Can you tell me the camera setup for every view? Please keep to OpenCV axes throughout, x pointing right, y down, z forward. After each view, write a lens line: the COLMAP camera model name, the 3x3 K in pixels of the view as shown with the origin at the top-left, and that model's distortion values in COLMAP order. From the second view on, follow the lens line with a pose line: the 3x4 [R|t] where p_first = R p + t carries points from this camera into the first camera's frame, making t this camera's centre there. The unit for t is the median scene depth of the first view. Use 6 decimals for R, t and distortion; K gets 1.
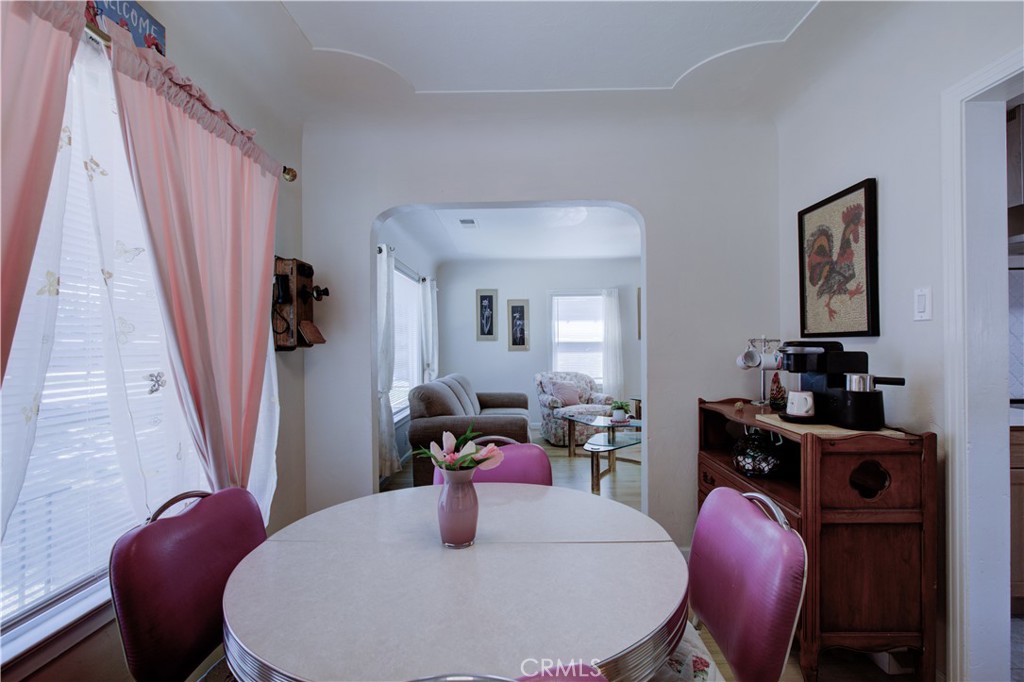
lens RADIAL K [[478.4, 0, 515.4], [0, 478.4, 345.4], [0, 0, 1]] dist [-0.004090, 0.001758]
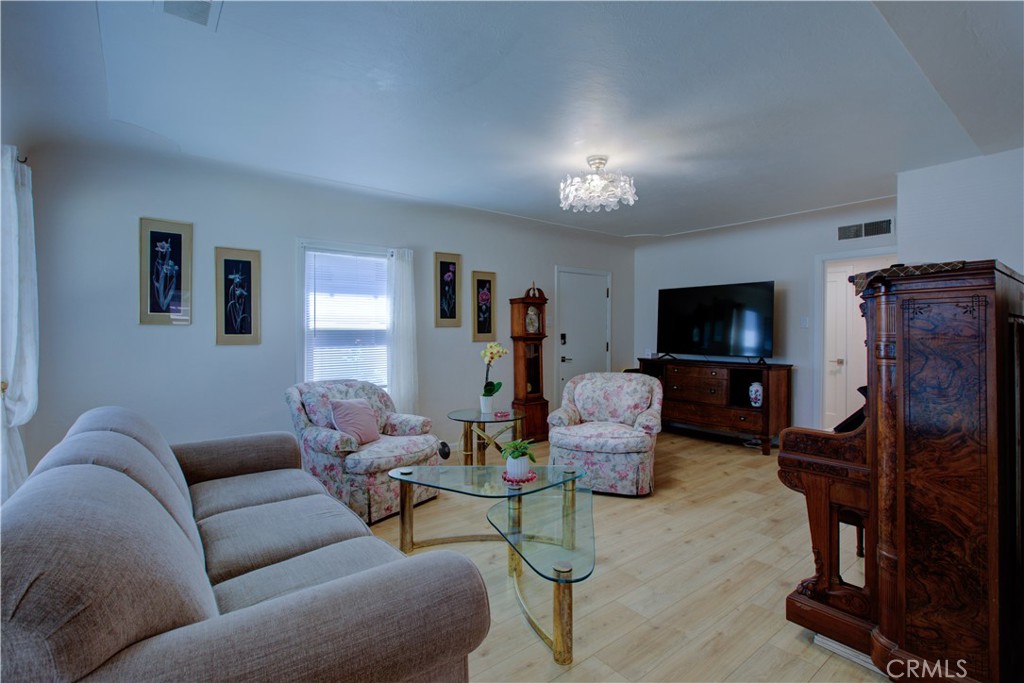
lens RADIAL K [[478.4, 0, 510.1], [0, 478.4, 338.4], [0, 0, 1]] dist [-0.004090, 0.001758]
pose [[0.791042, 0.002044, 0.611758, -0.080881], [-0.006101, 0.999971, 0.004547, 0.000241], [-0.611731, -0.007329, 0.791032, 0.392081]]
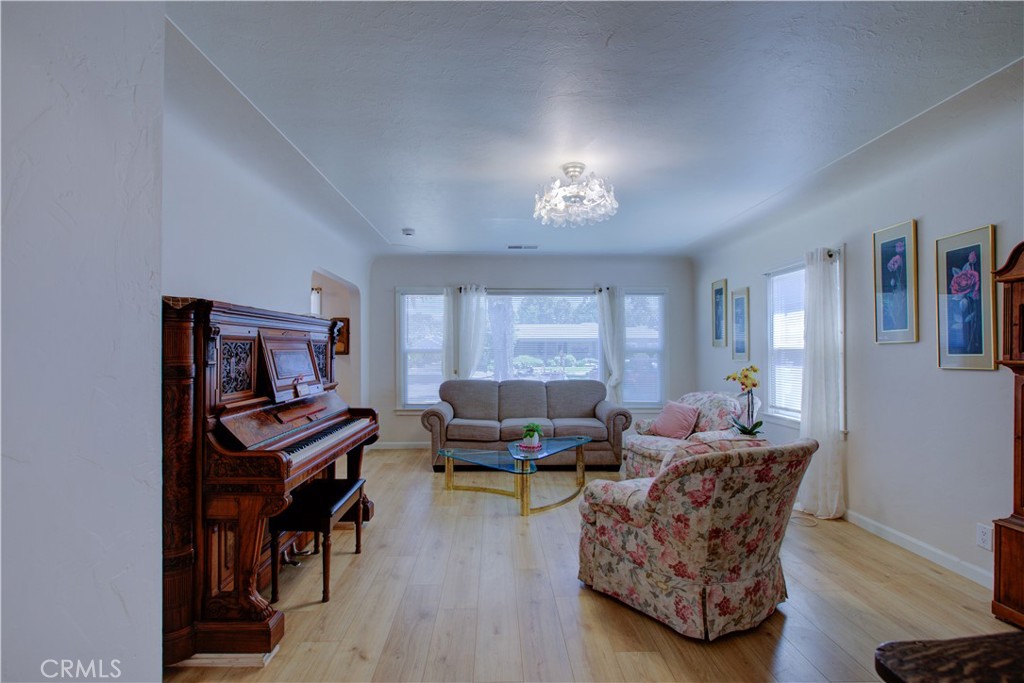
lens RADIAL K [[478.4, 0, 513.2], [0, 478.4, 340.7], [0, 0, 1]] dist [-0.004090, 0.001758]
pose [[0.021779, -0.011386, -0.999698, 0.723302], [-0.001448, 0.999934, -0.011420, -0.009936], [0.999762, 0.001696, 0.021761, 0.647640]]
